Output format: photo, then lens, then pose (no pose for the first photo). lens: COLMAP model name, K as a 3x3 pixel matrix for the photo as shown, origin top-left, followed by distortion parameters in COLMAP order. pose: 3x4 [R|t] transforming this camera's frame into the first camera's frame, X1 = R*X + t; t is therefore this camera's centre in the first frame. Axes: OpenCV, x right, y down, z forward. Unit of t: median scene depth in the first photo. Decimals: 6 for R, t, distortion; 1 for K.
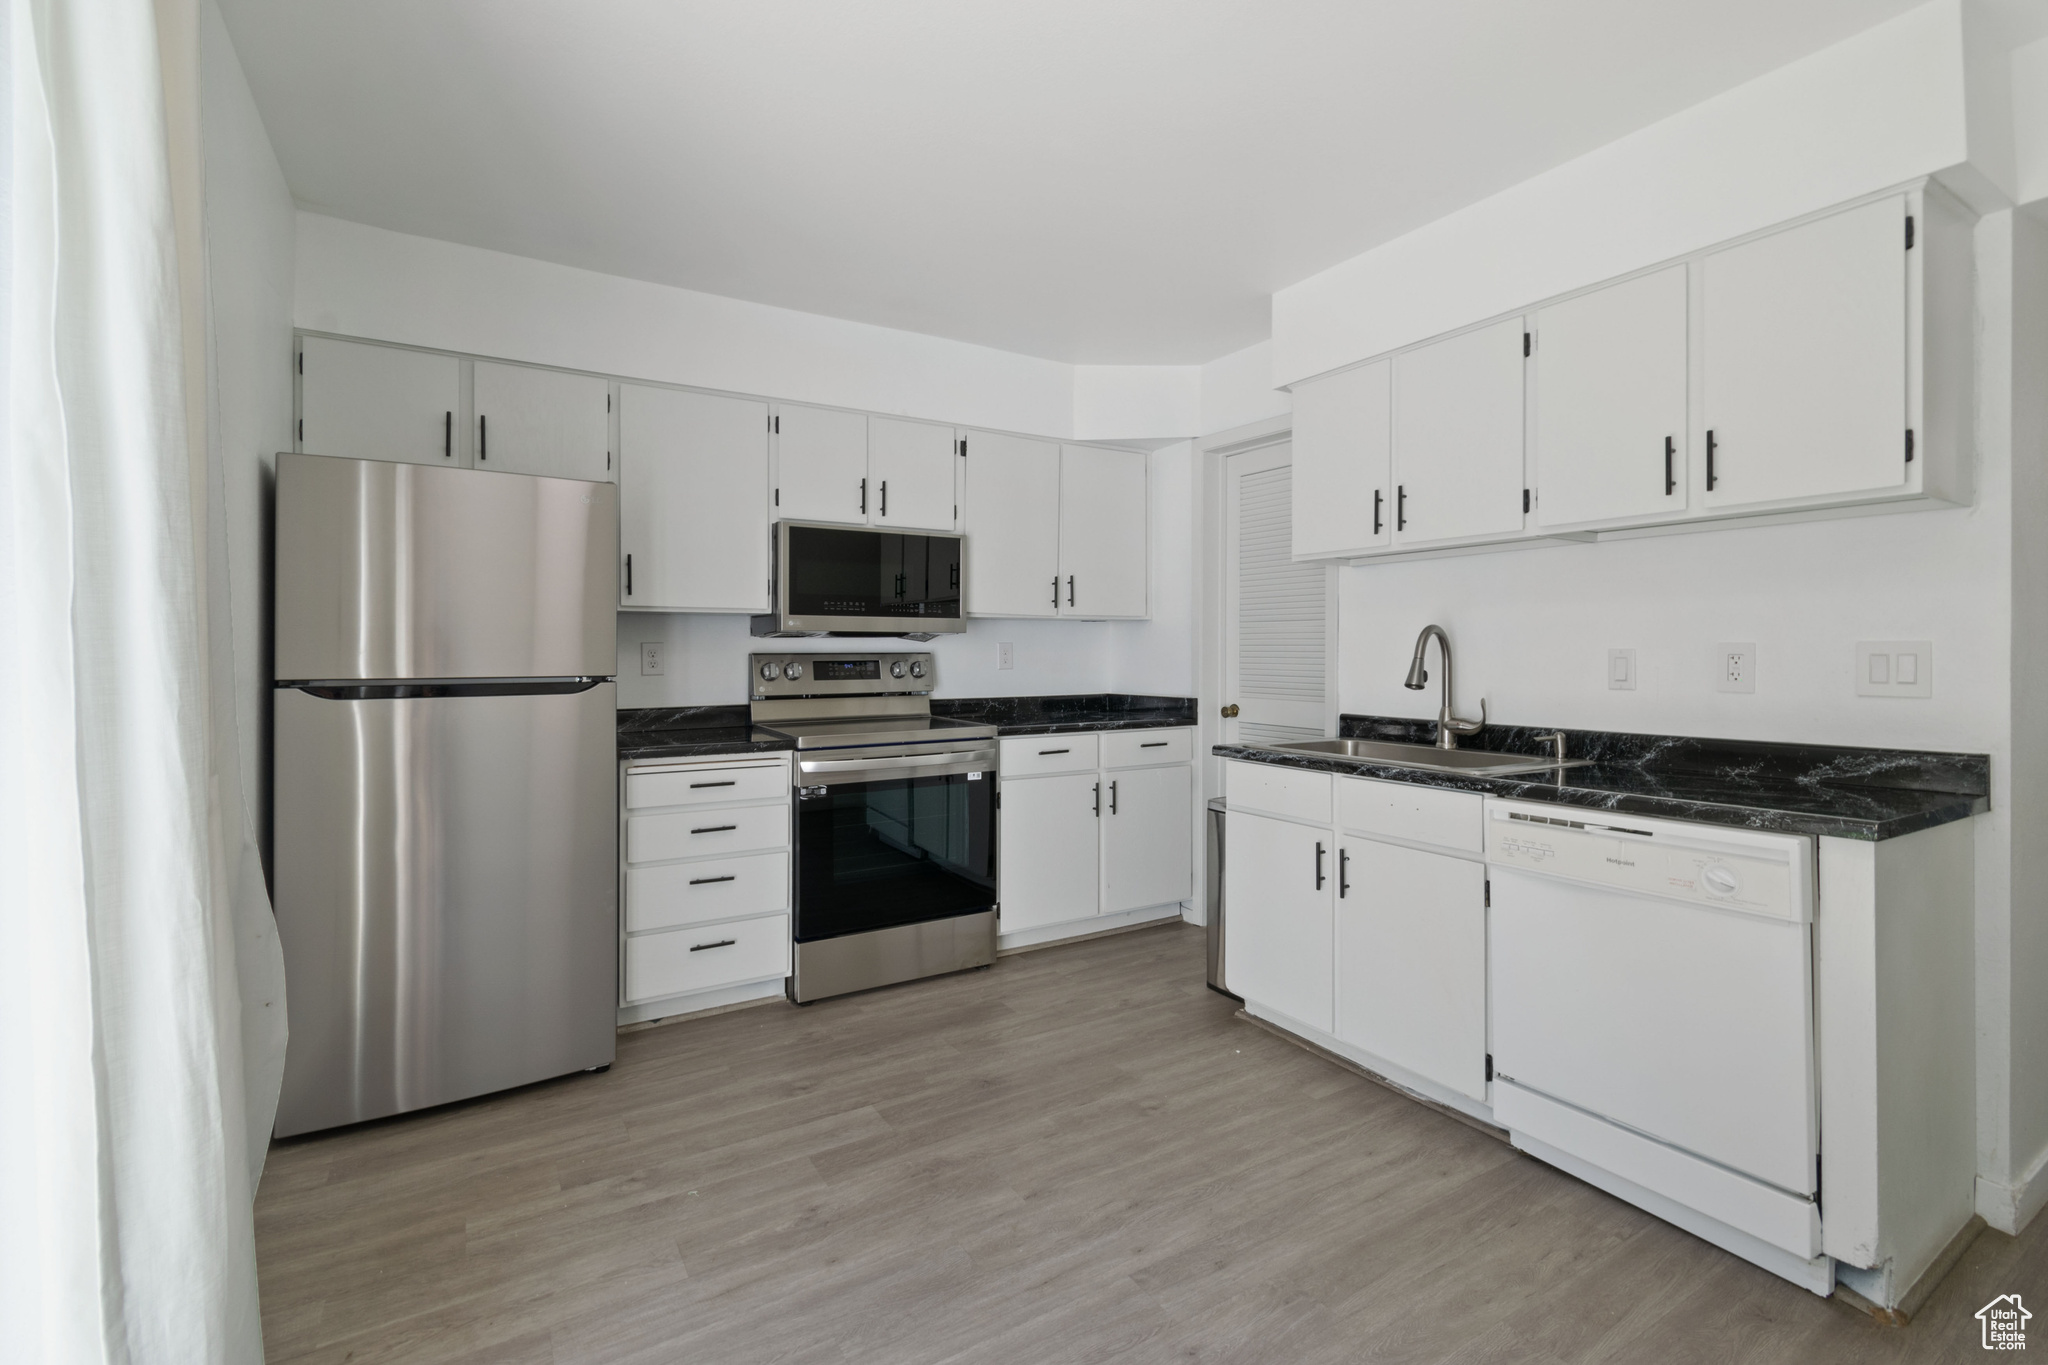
lens RADIAL K [[911.1, 0, 1029.7], [0, 911.1, 646.1], [0, 0, 1]] dist [0.001210, -0.000134]
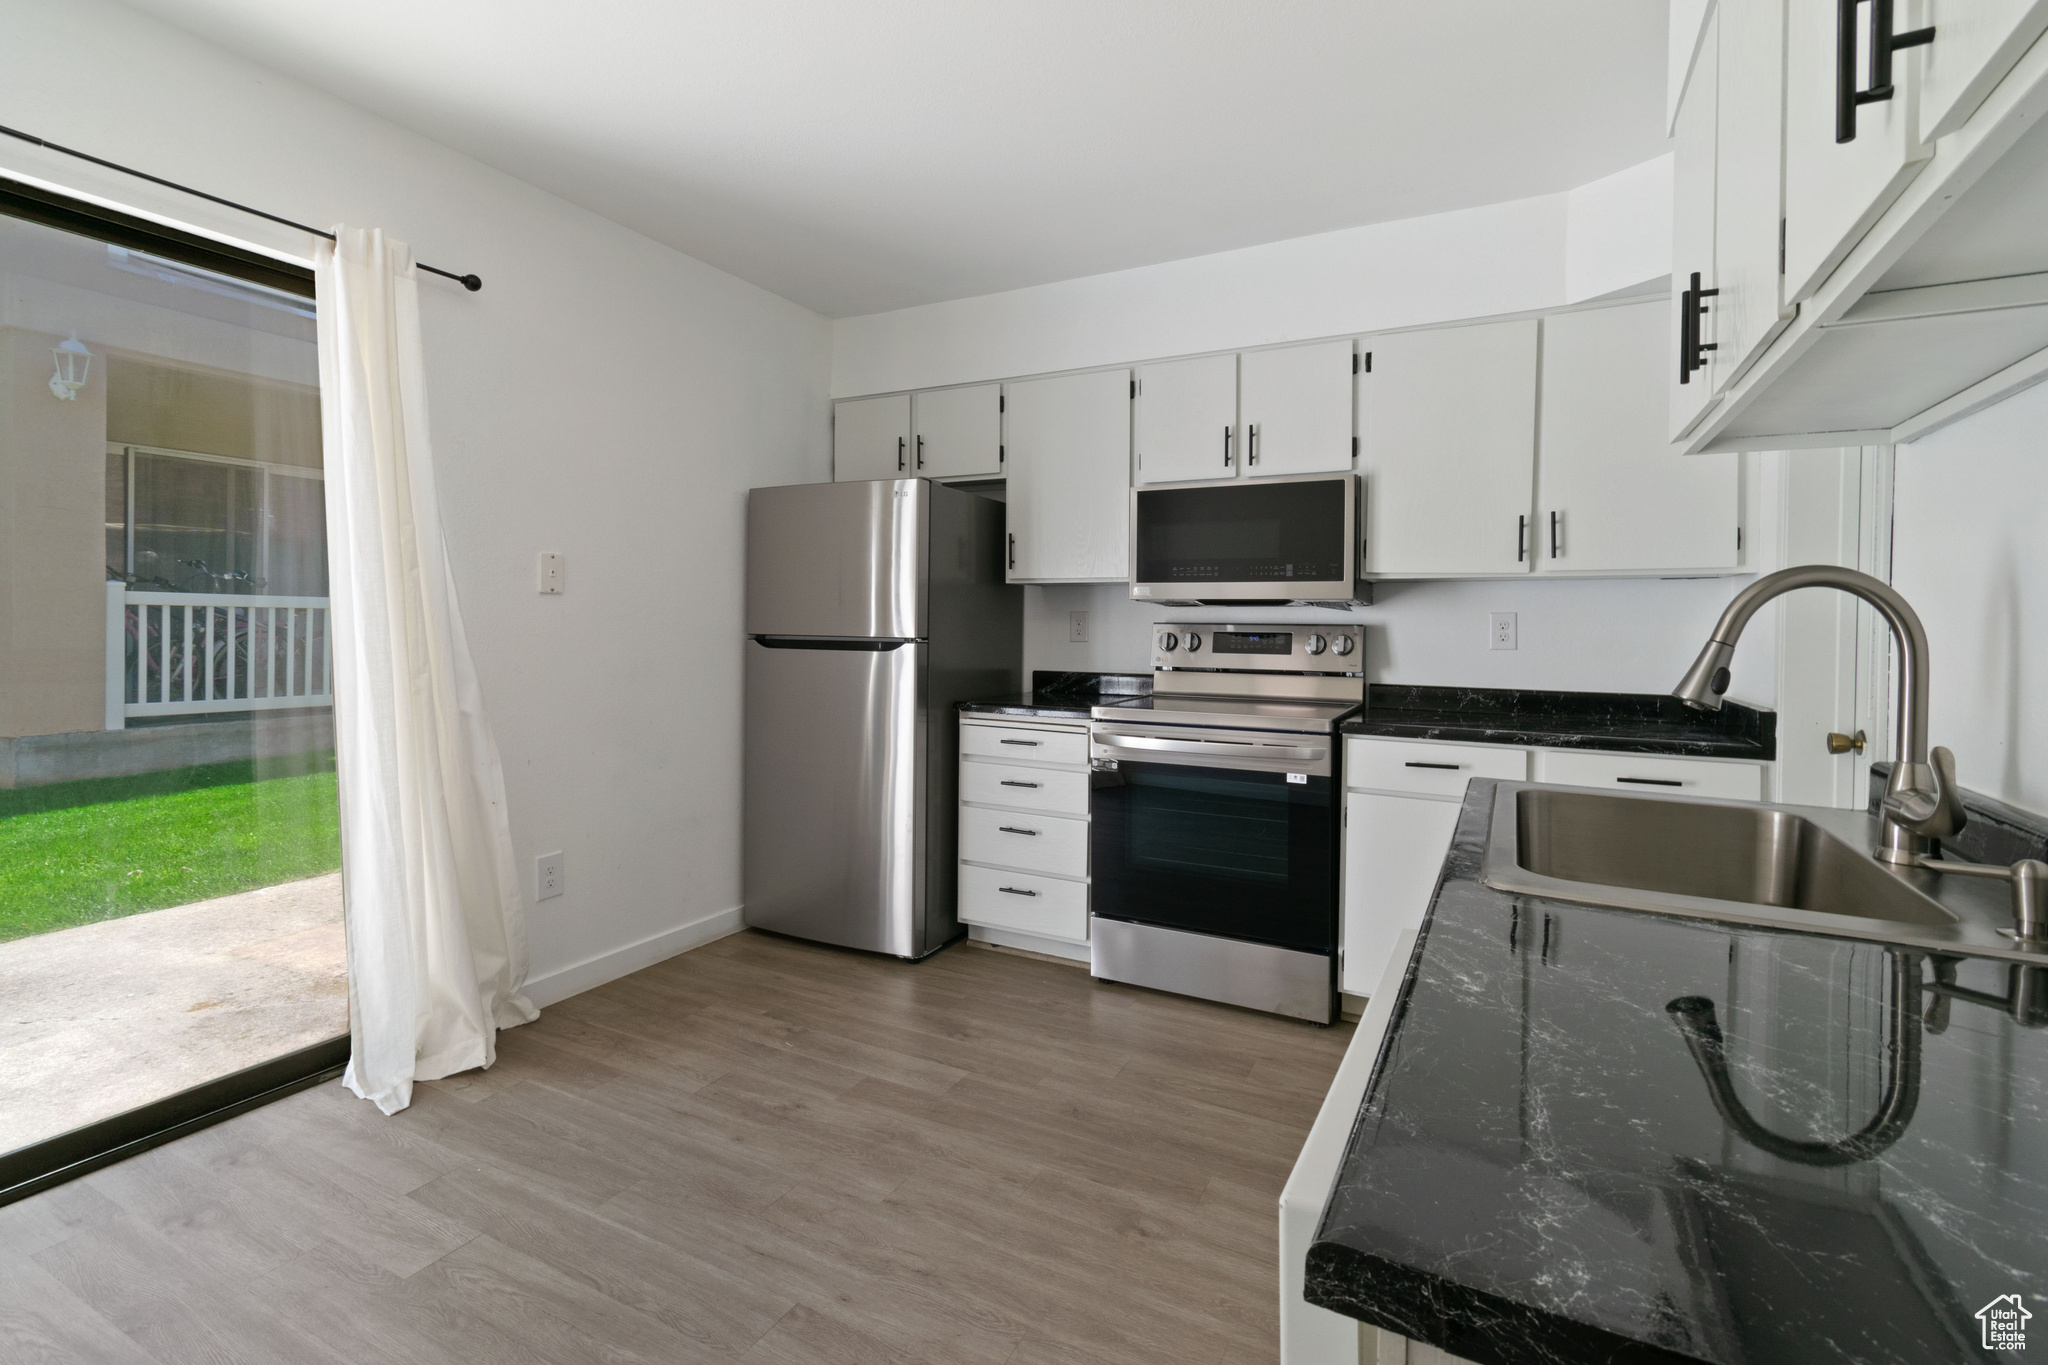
lens RADIAL K [[949.9, 0, 1010.7], [0, 949.9, 629.5], [0, 0, 1]] dist [-0.000347, -0.000326]
pose [[0.504546, 0.014016, -0.863271, 0.674785], [-0.007276, 0.999902, 0.011982, 0.005481], [0.863354, 0.000236, 0.504598, 0.467355]]
